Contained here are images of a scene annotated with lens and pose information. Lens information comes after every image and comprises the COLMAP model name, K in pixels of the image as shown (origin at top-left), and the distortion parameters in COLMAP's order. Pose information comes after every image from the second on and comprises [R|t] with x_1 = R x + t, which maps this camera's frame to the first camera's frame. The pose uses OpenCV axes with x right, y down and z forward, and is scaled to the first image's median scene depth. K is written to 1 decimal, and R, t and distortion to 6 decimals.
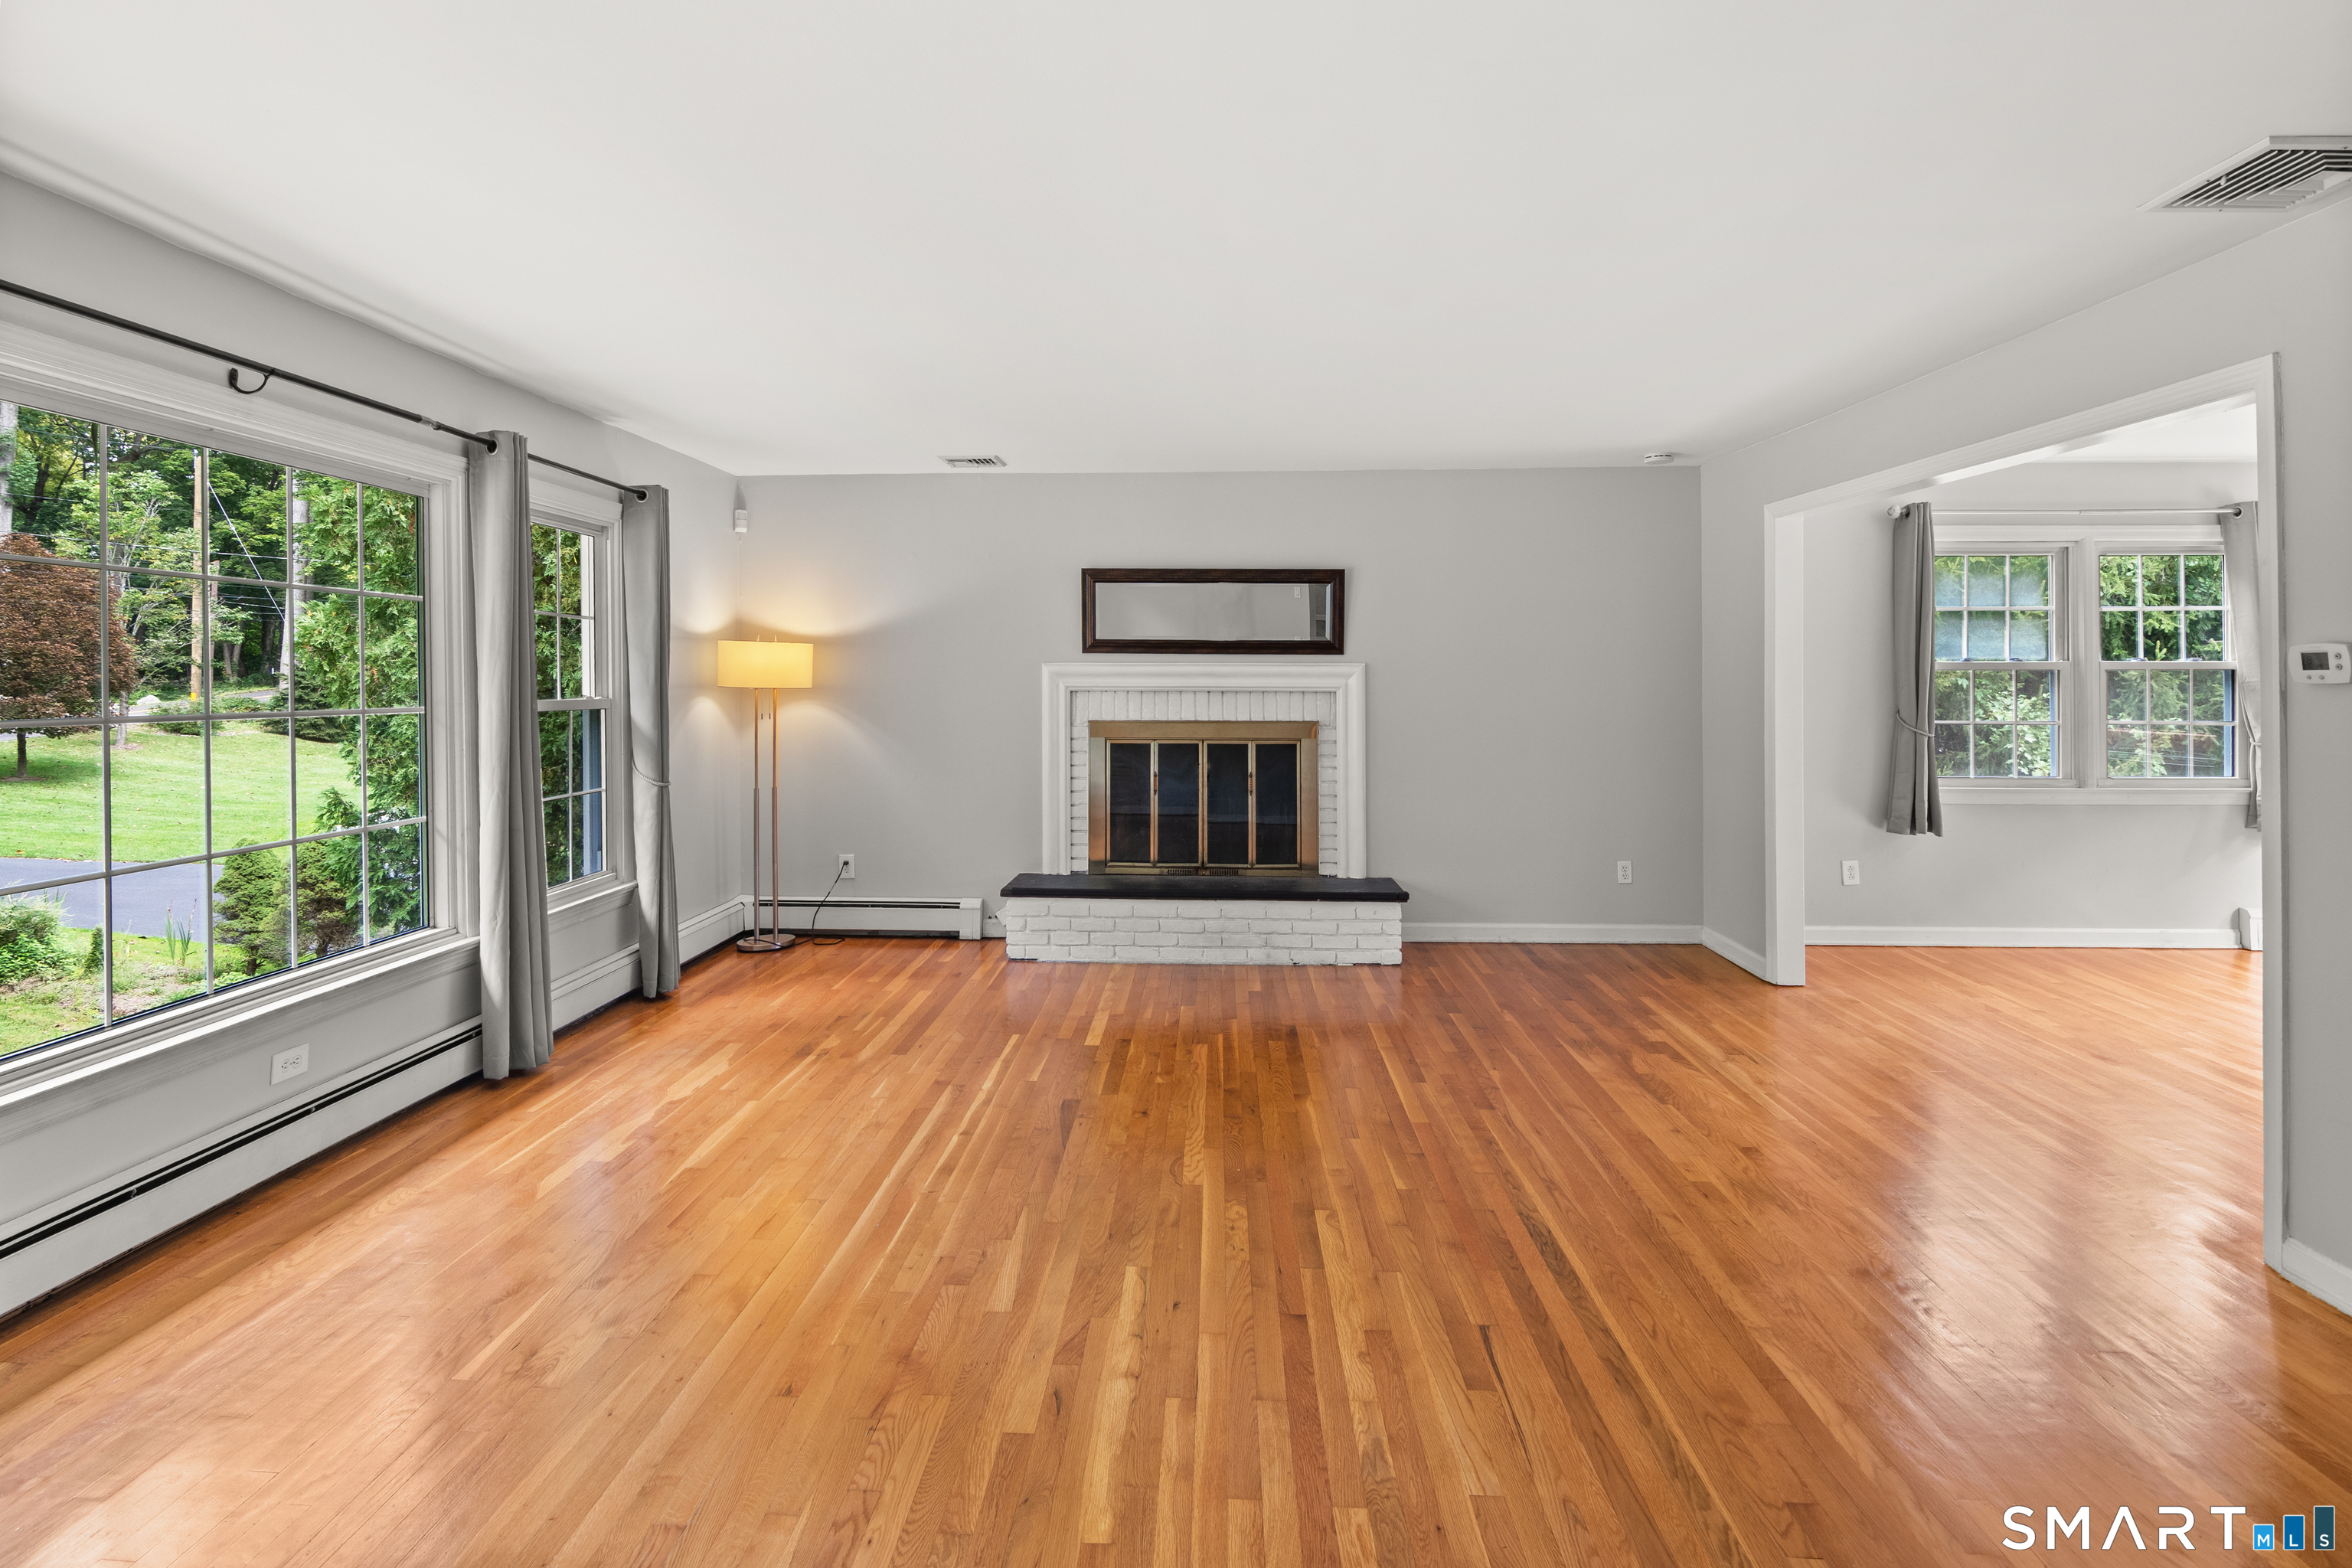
lens RADIAL K [[1156.0, 0, 1178.0], [0, 1156.0, 720.9], [0, 0, 1]] dist [-0.003872, -0.001678]
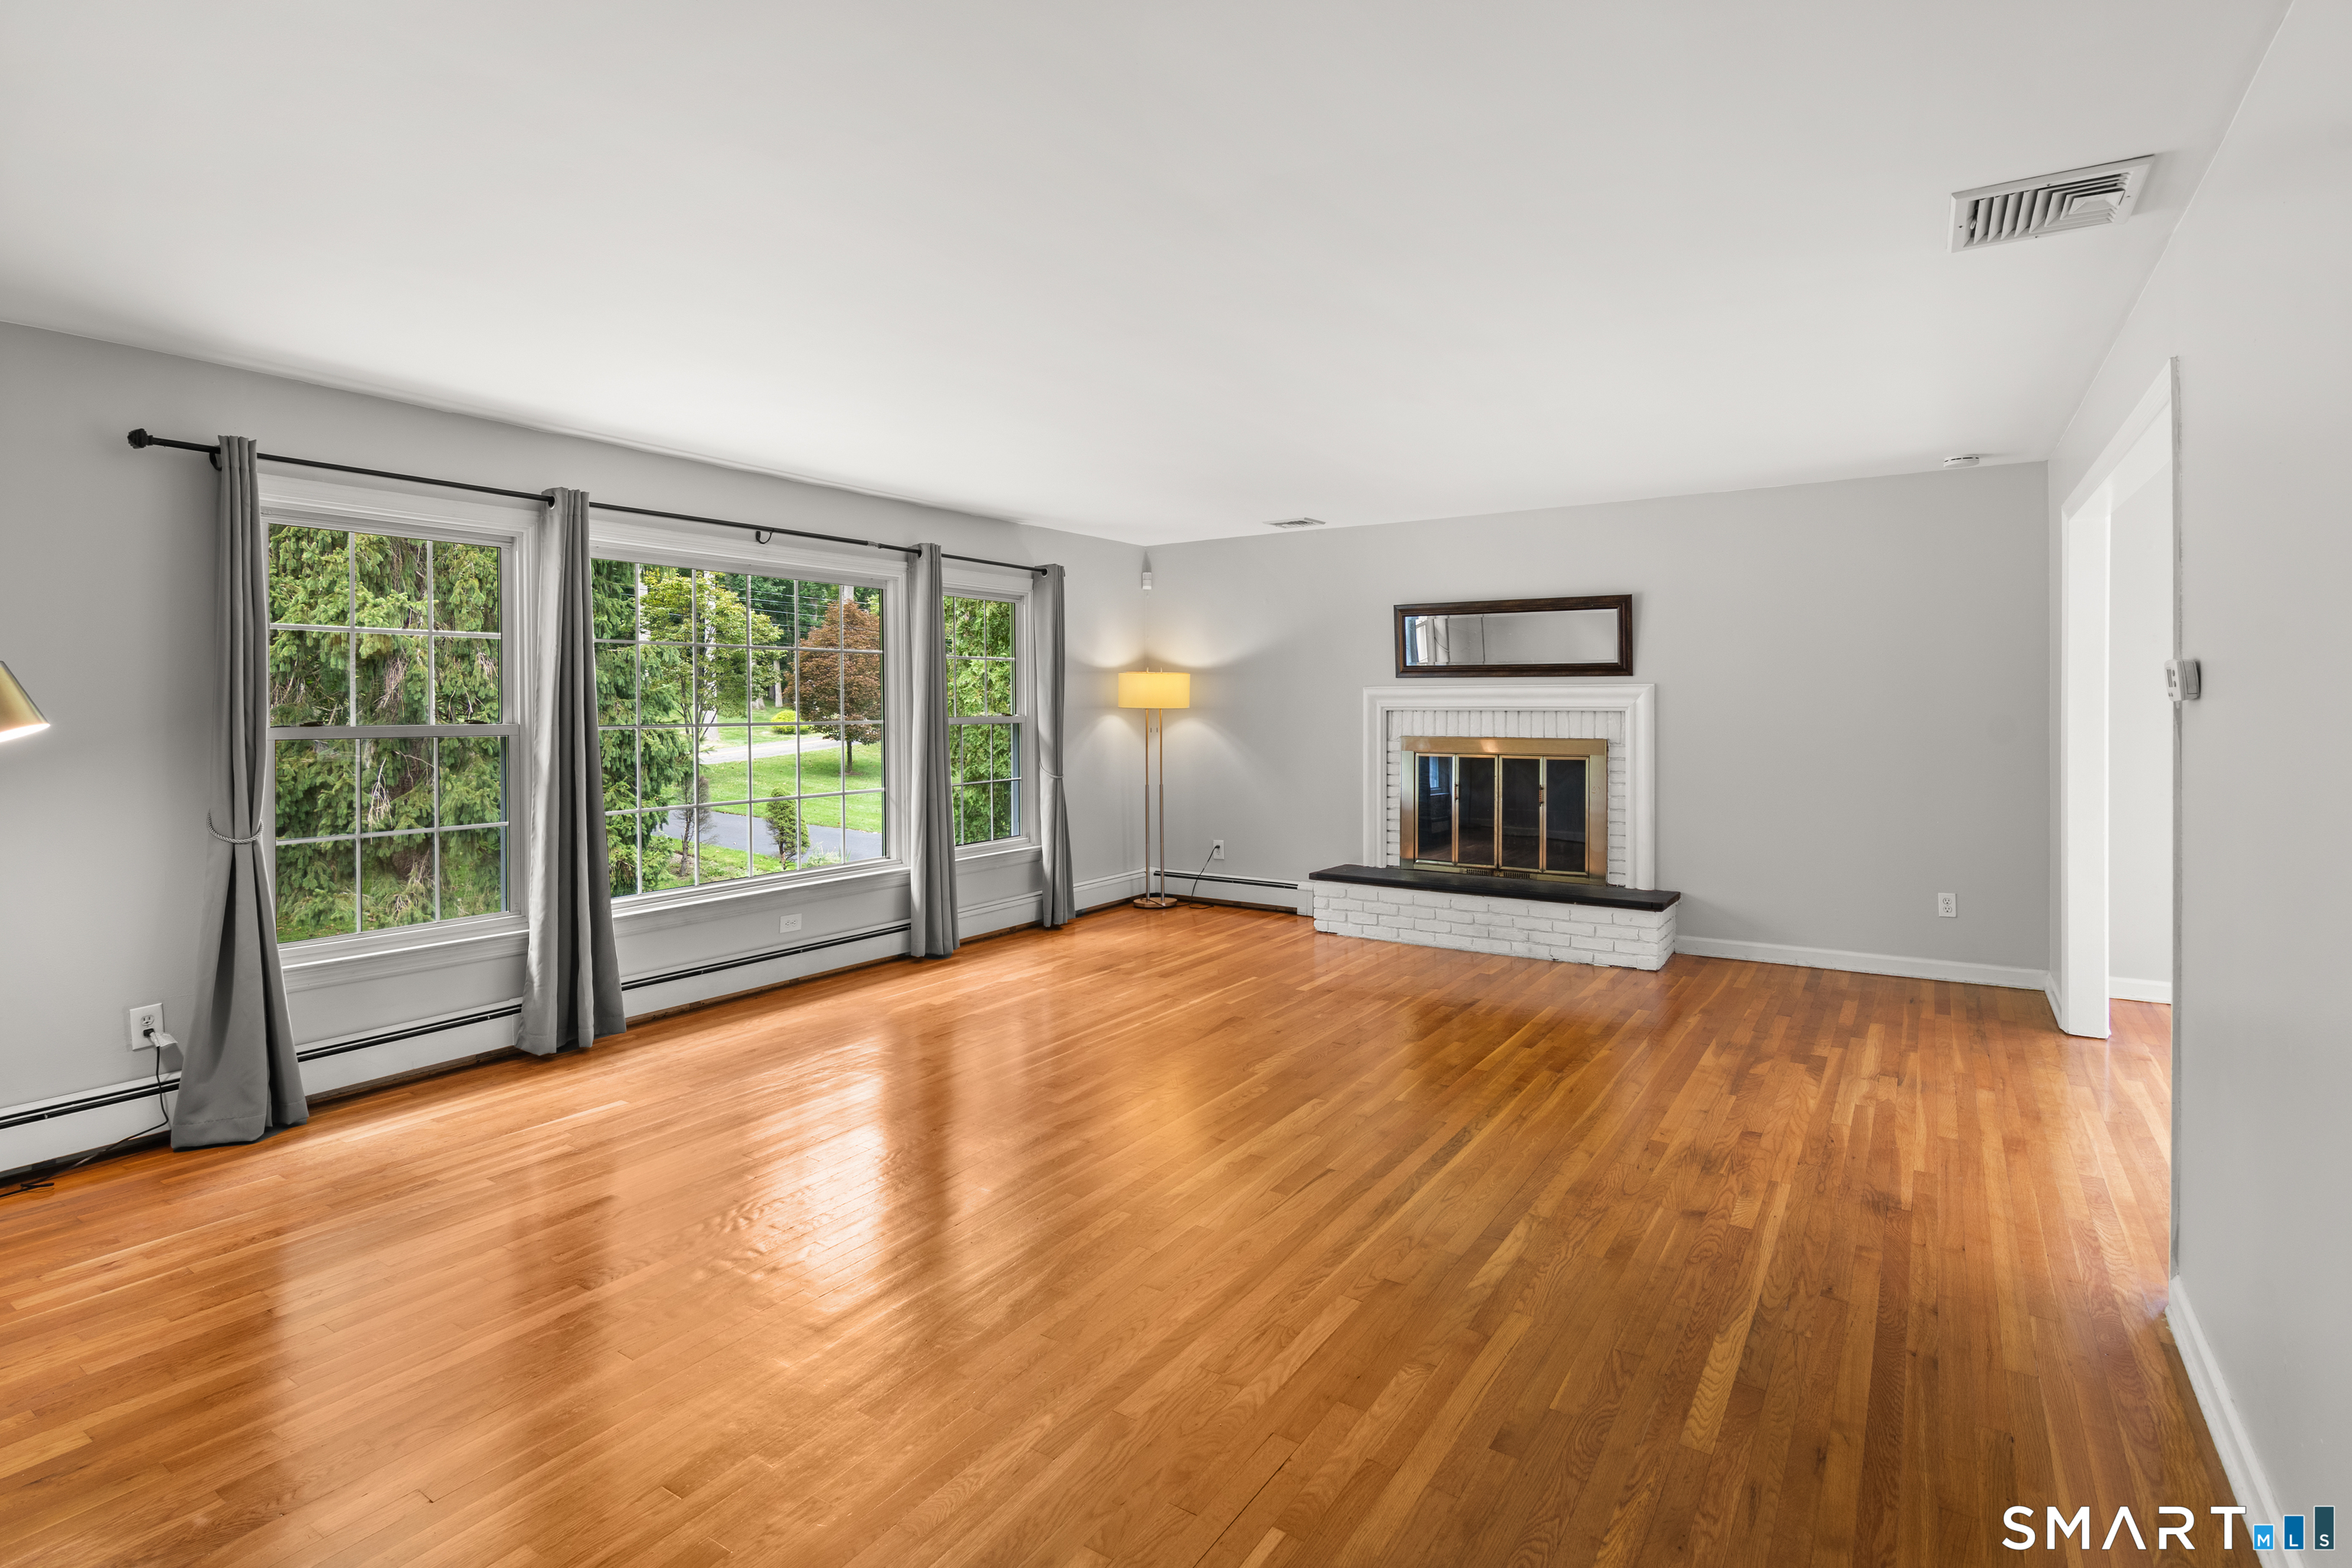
lens RADIAL K [[1140.1, 0, 1177.3], [0, 1140.1, 748.1], [0, 0, 1]] dist [-0.001173, -0.000583]
pose [[0.868617, 0.016525, -0.495209, 0.305760], [-0.013566, 0.999862, 0.009570, 0.004103], [0.495299, -0.001595, 0.868721, -0.108524]]
